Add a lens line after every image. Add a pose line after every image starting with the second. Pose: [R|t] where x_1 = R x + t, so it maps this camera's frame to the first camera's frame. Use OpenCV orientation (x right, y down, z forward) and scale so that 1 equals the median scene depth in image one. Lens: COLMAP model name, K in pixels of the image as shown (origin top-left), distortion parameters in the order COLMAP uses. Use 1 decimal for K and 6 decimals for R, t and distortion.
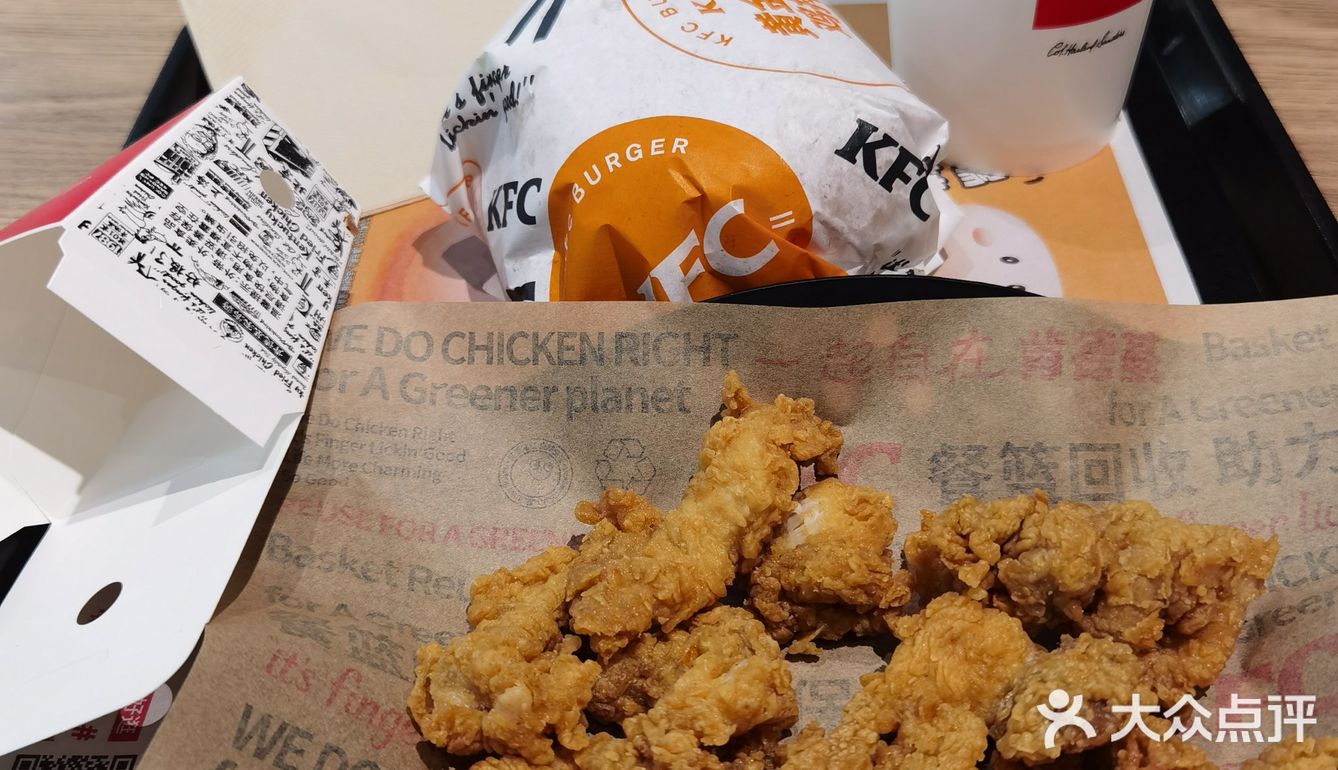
lens RADIAL K [[1519.8, 0, 668.5], [0, 1519.8, 313.5], [0, 0, 1]] dist [-0.014941, -0.006752]
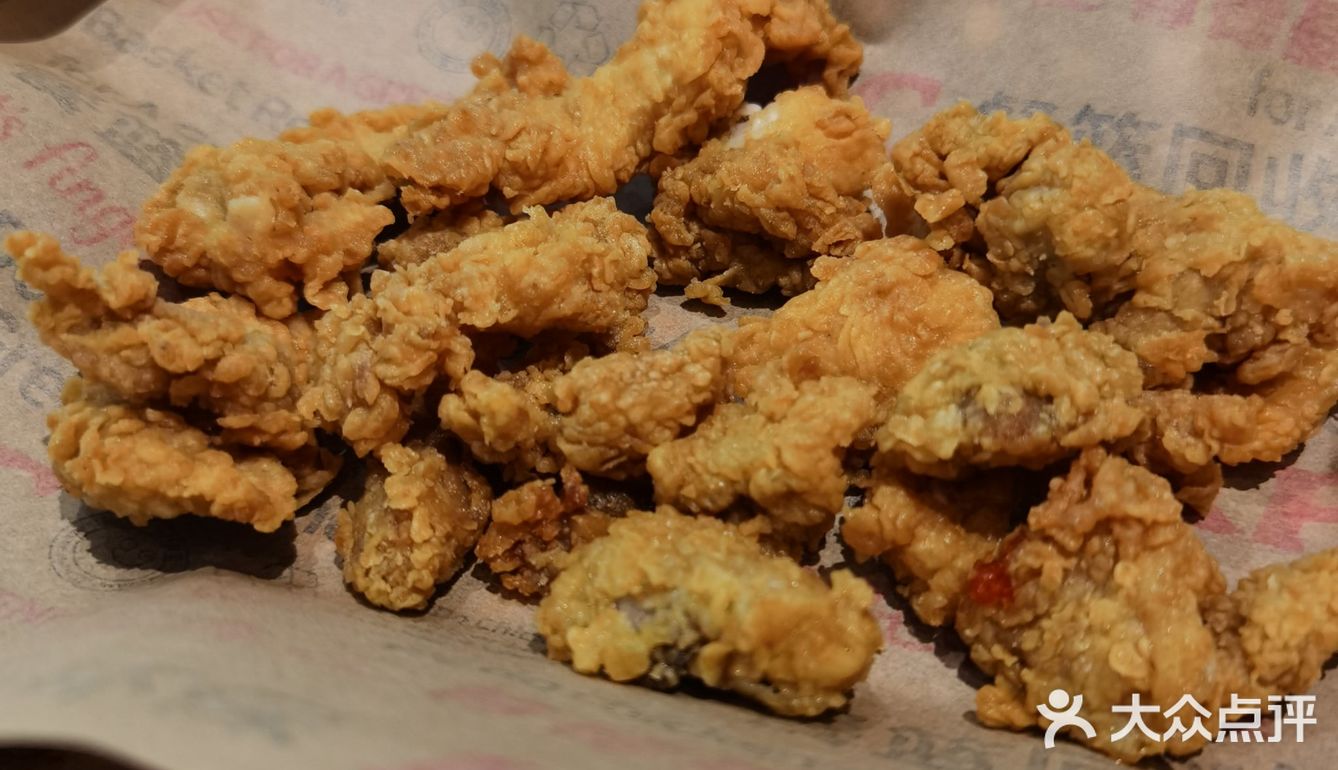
lens RADIAL K [[1491.1, 0, 772.2], [0, 1491.1, 385.2], [0, 0, 1]] dist [-0.169412, 0.606821]
pose [[0.951194, 0.234276, -0.200861, 0.278169], [-0.227477, 0.972136, 0.056624, 0.224908], [0.208530, -0.008169, 0.977982, 0.347175]]
